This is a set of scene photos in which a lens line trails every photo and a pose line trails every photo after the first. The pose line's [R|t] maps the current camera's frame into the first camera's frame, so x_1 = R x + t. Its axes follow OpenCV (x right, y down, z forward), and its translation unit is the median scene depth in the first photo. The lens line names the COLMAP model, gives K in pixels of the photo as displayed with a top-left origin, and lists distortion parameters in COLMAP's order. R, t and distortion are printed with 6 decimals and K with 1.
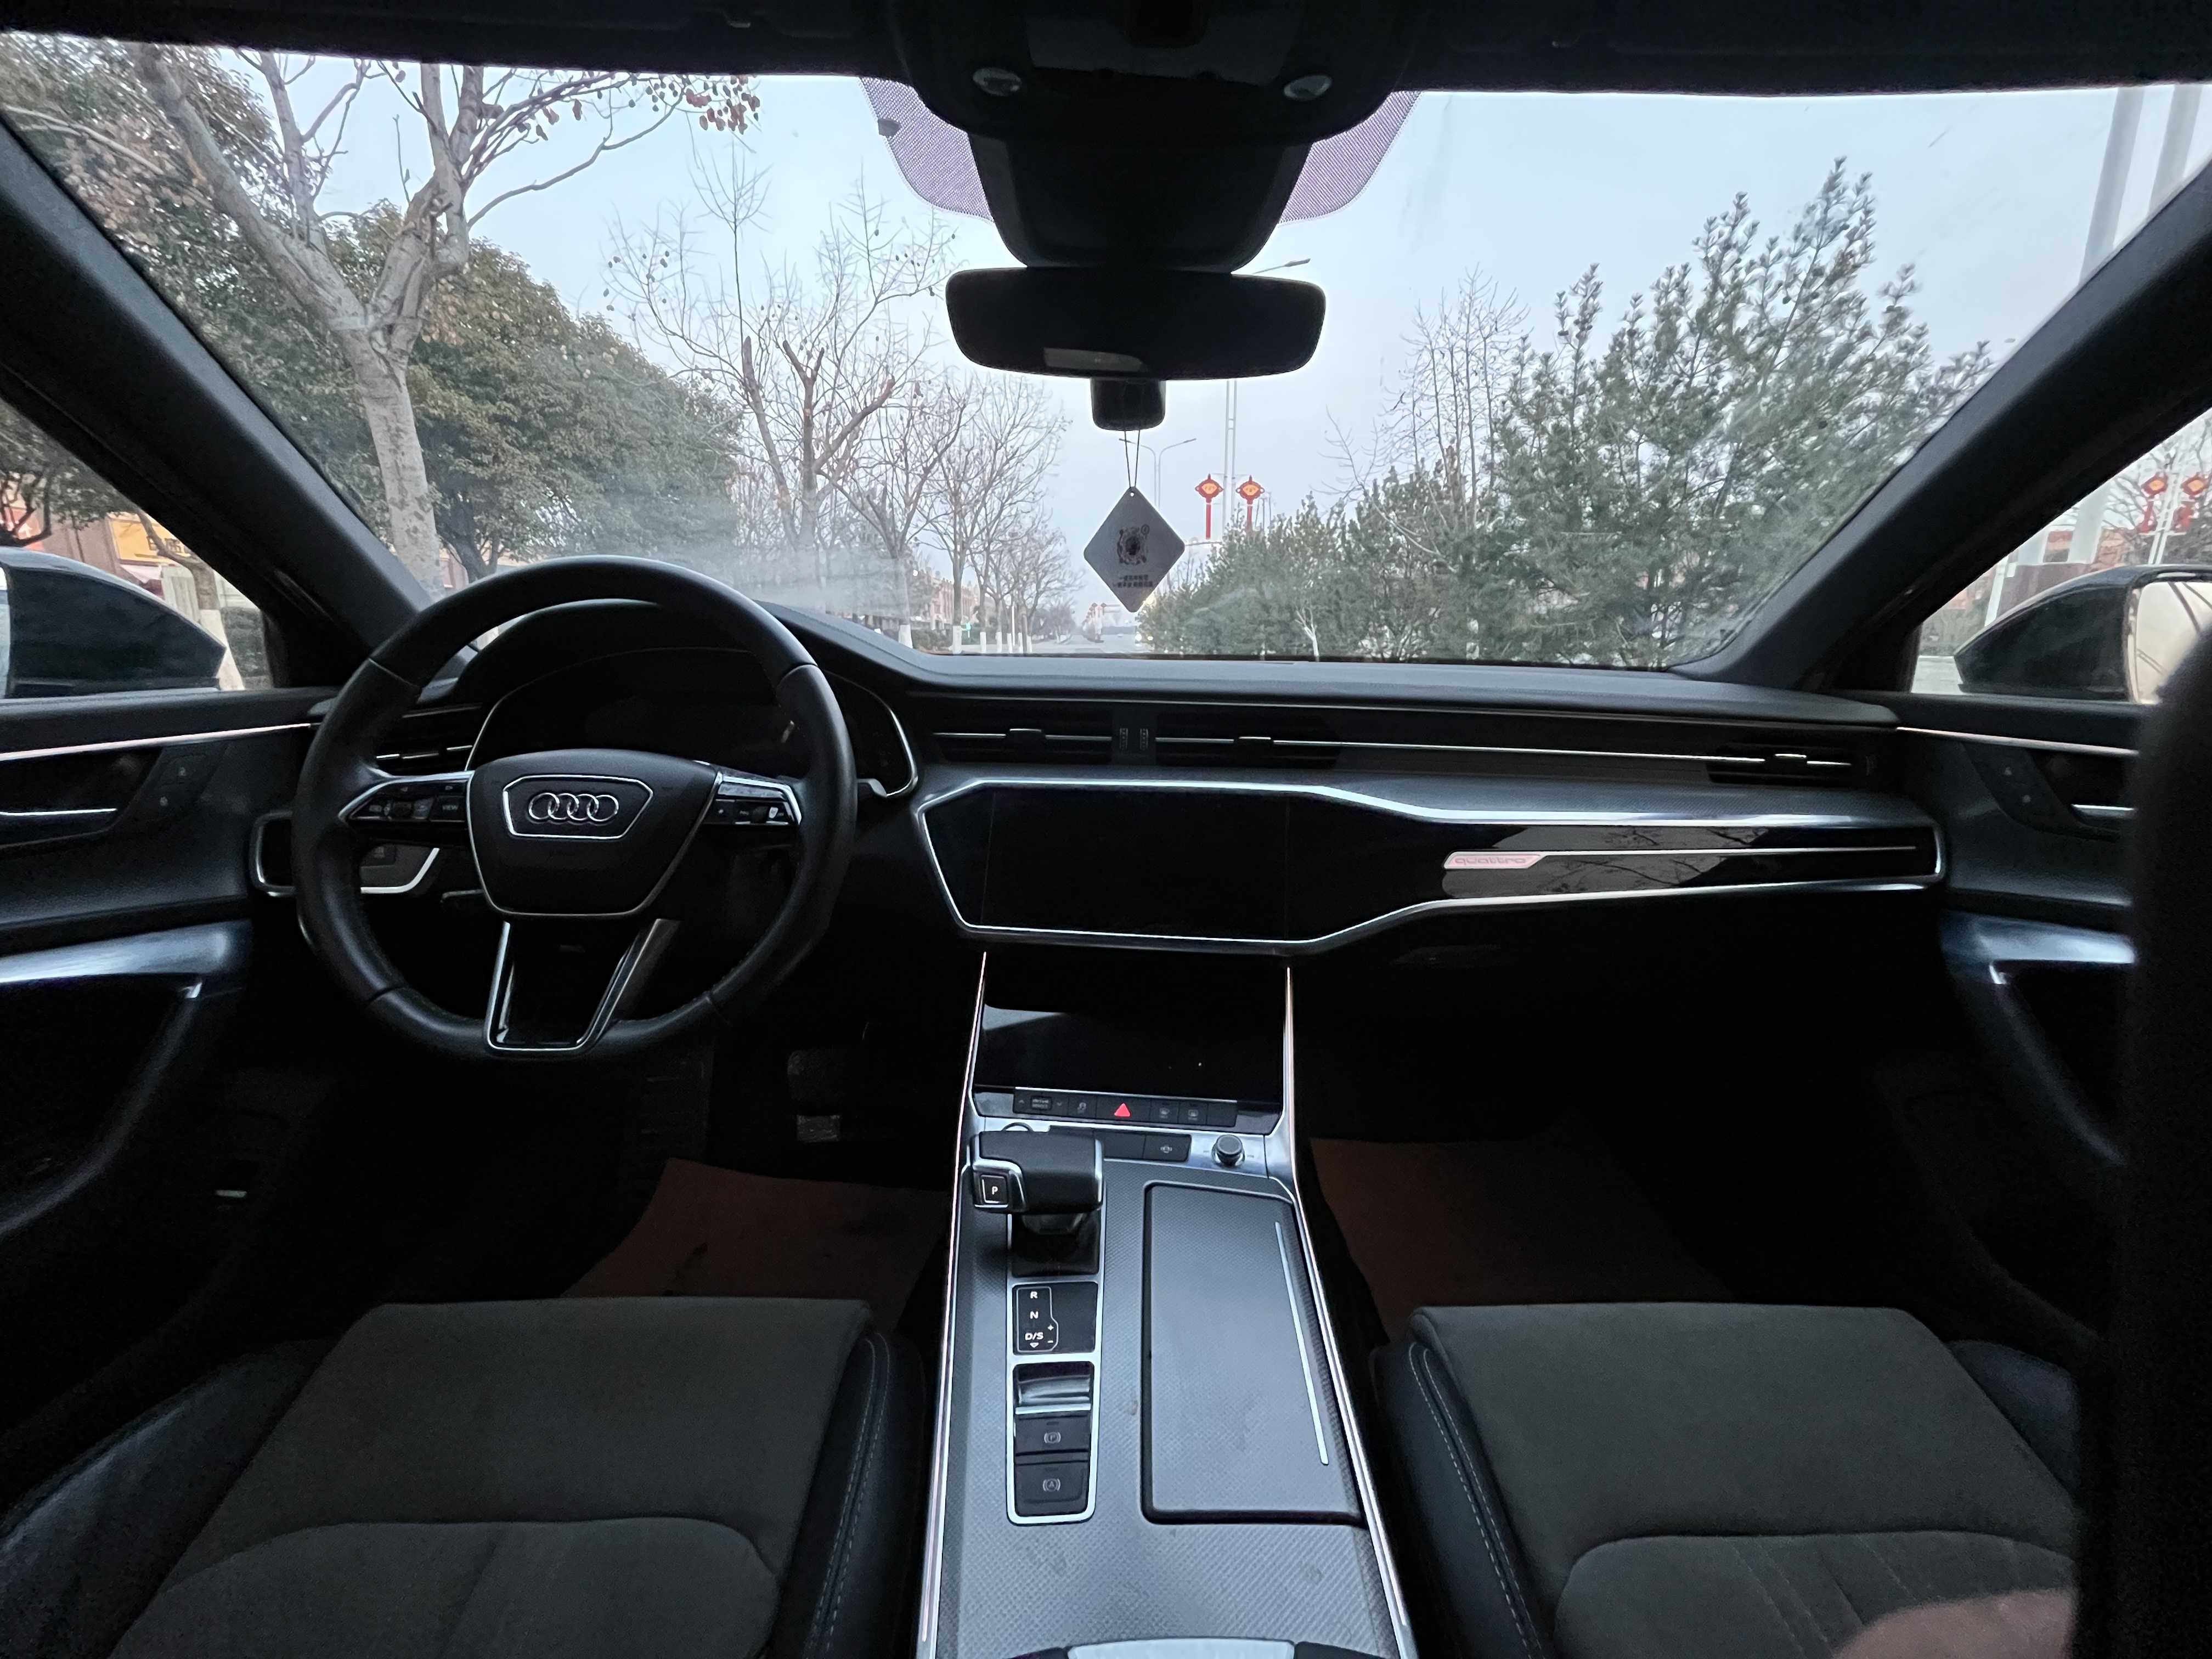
lens RADIAL K [[889.8, 0, 1106.0], [0, 889.8, 829.5], [0, 0, 1]] dist [-0.000080, 0.000108]
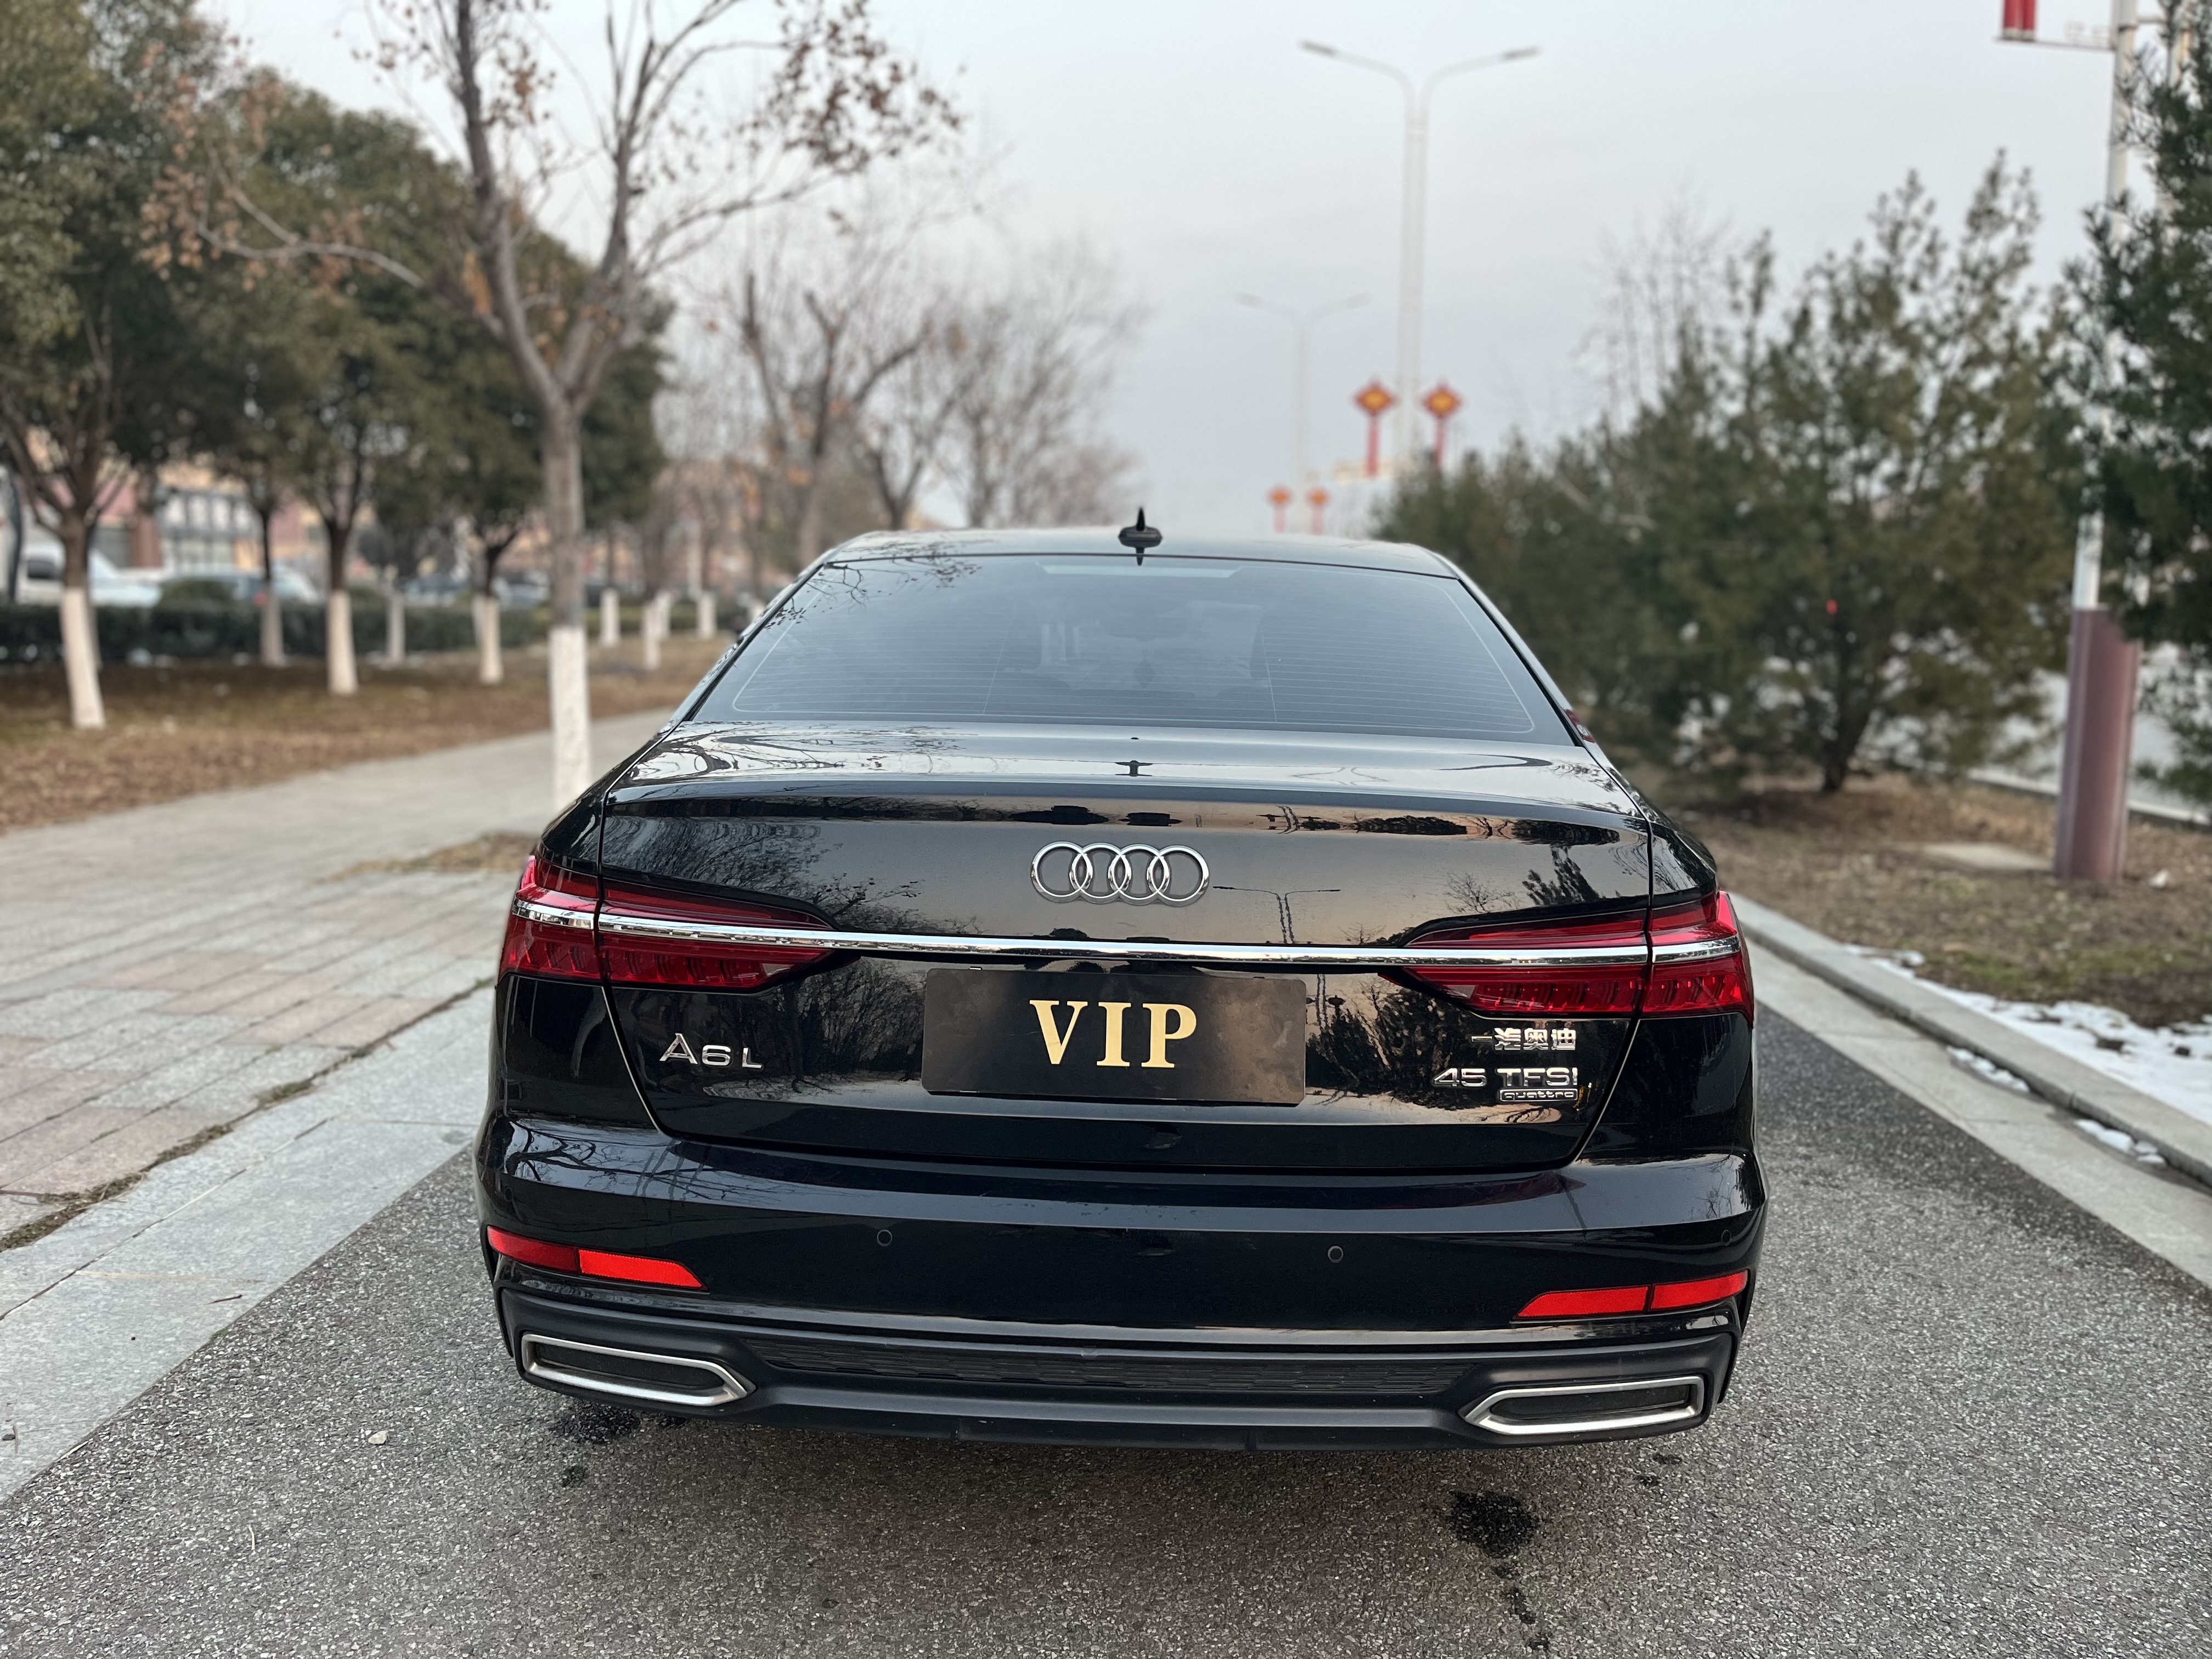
lens RADIAL K [[1707.3, 0, 1106.0], [0, 1707.3, 829.5], [0, 0, 1]] dist [0.045201, -0.058763]
pose [[0.997695, 0.026933, -0.062276, 0.028623], [-0.032389, 0.995565, -0.088320, 0.075954], [0.059621, 0.090134, 0.994143, -0.466373]]
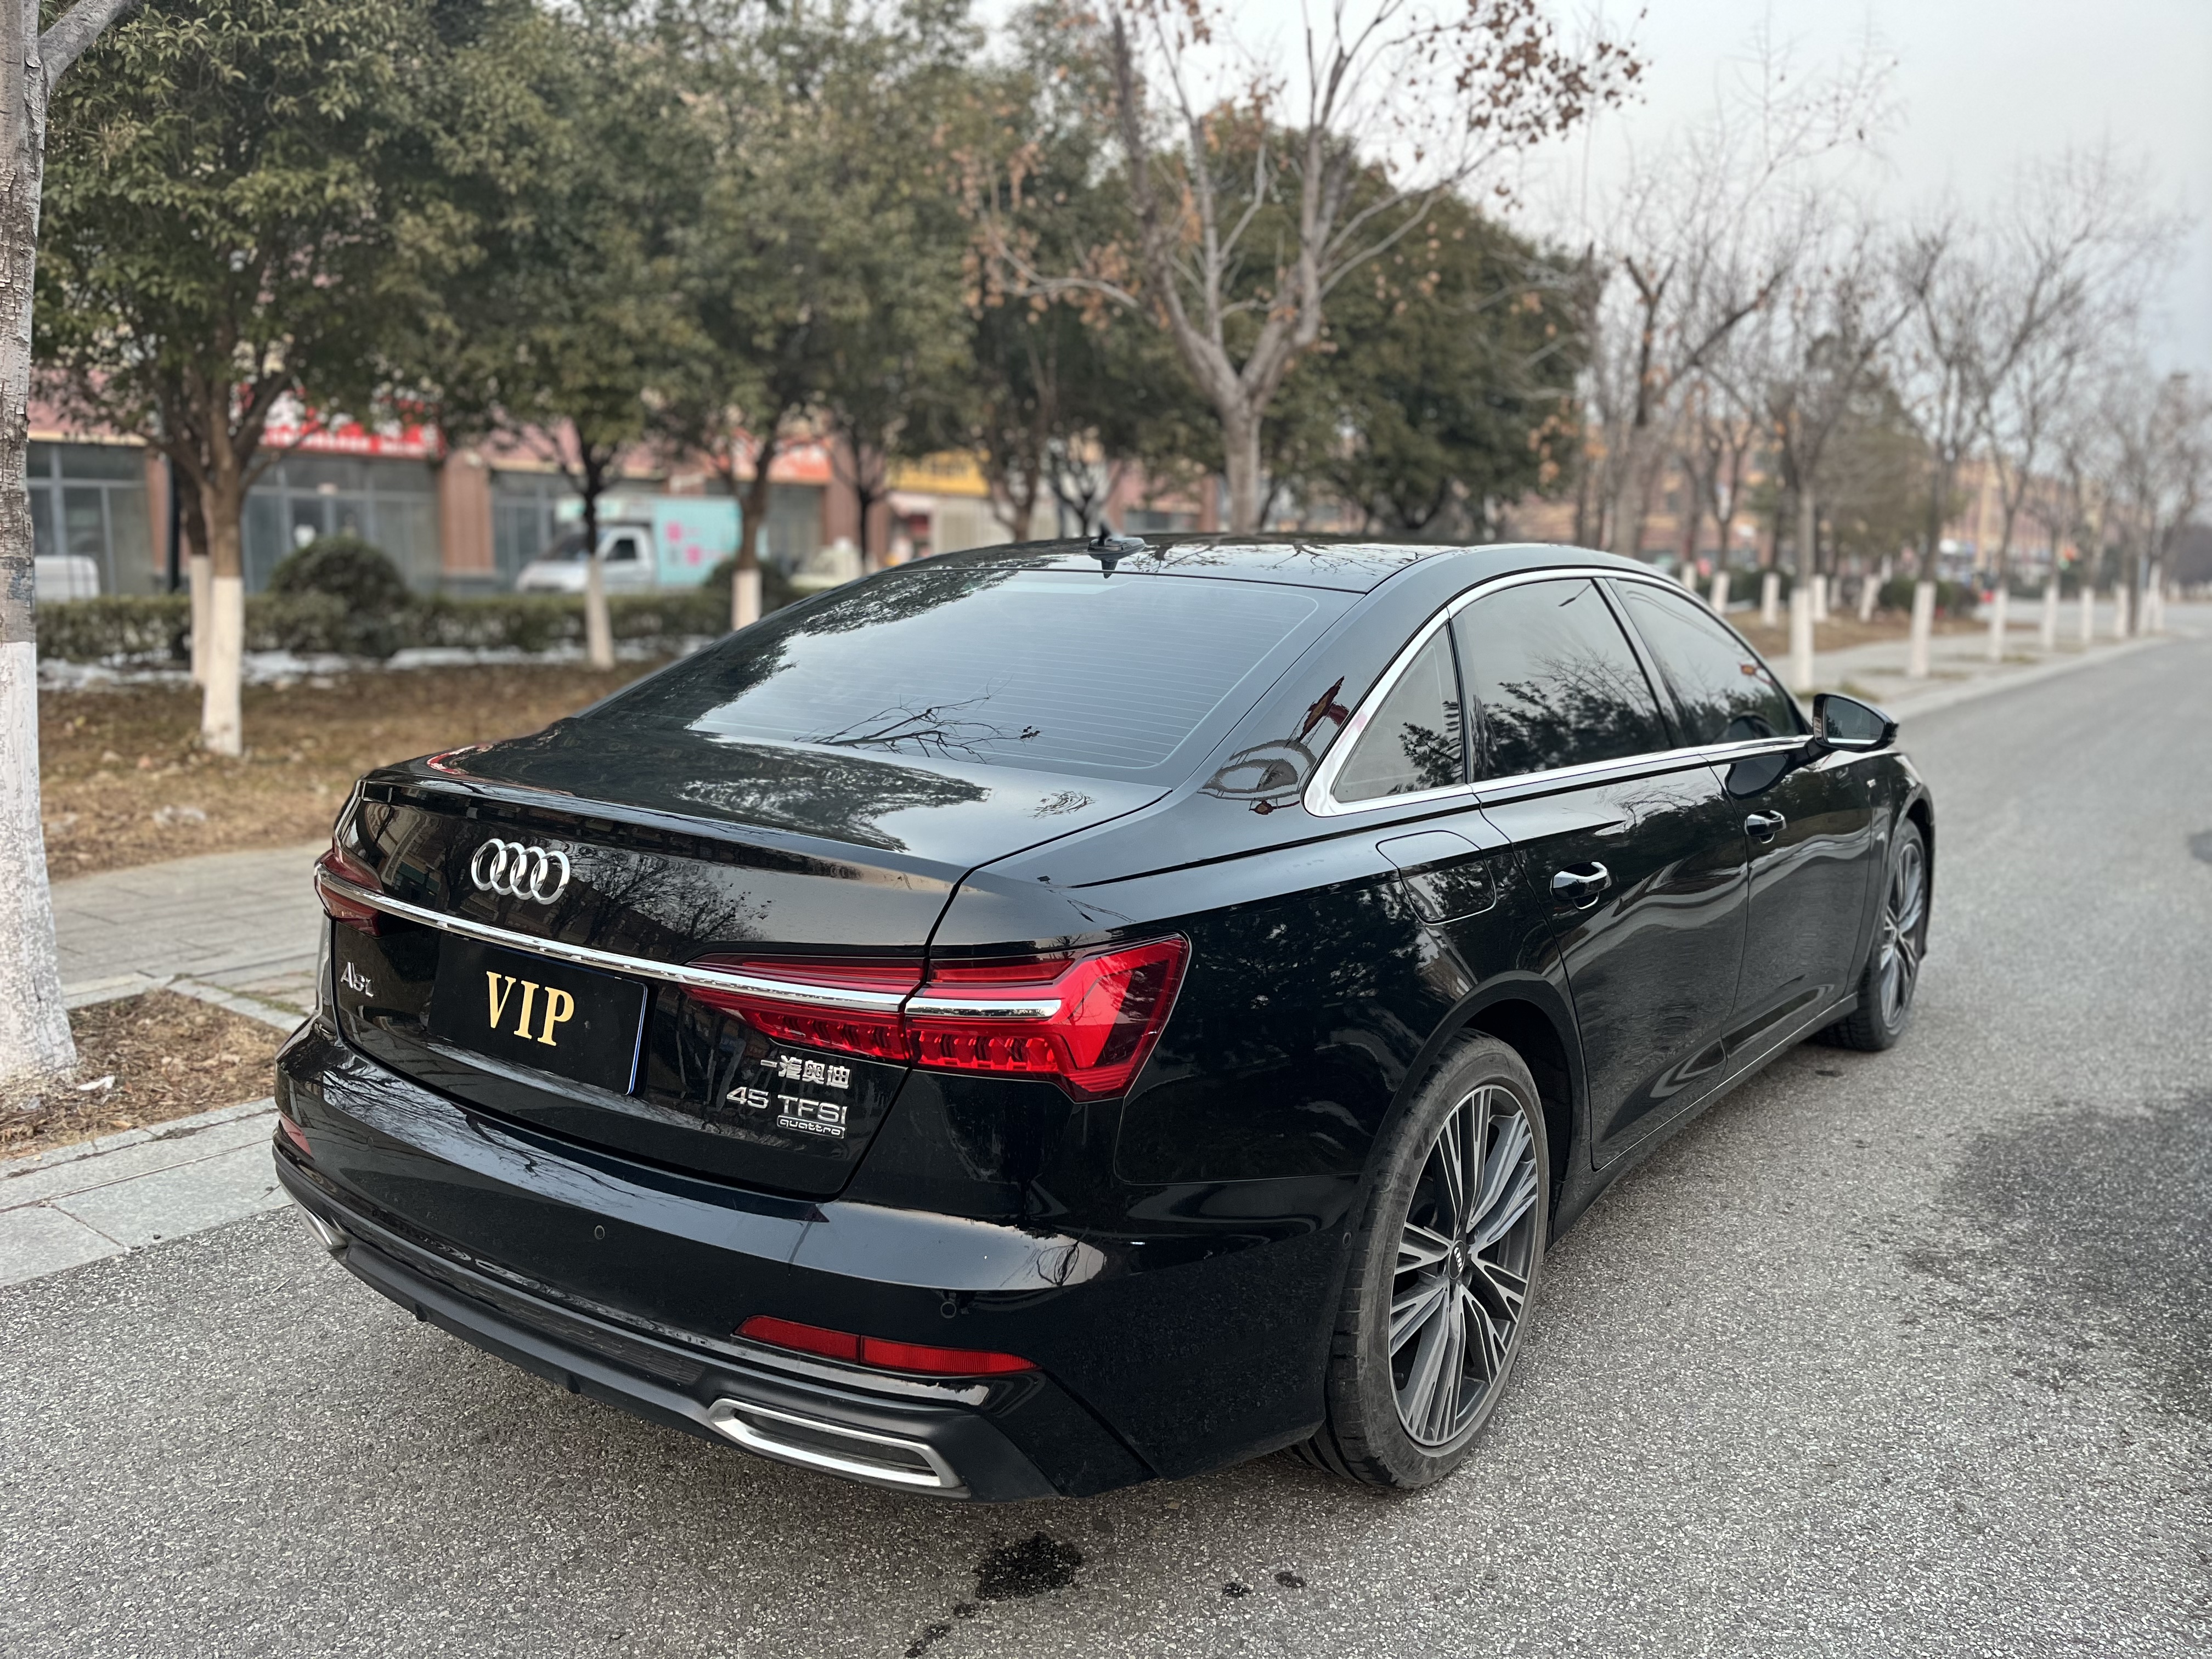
lens RADIAL K [[1686.2, 0, 1106.0], [0, 1686.2, 829.5], [0, 0, 1]] dist [0.106838, -0.159173]
pose [[0.785575, 0.108088, -0.609252, 0.231436], [-0.146046, 0.989195, -0.012819, 0.047567], [0.601284, 0.099049, 0.792873, -0.398282]]
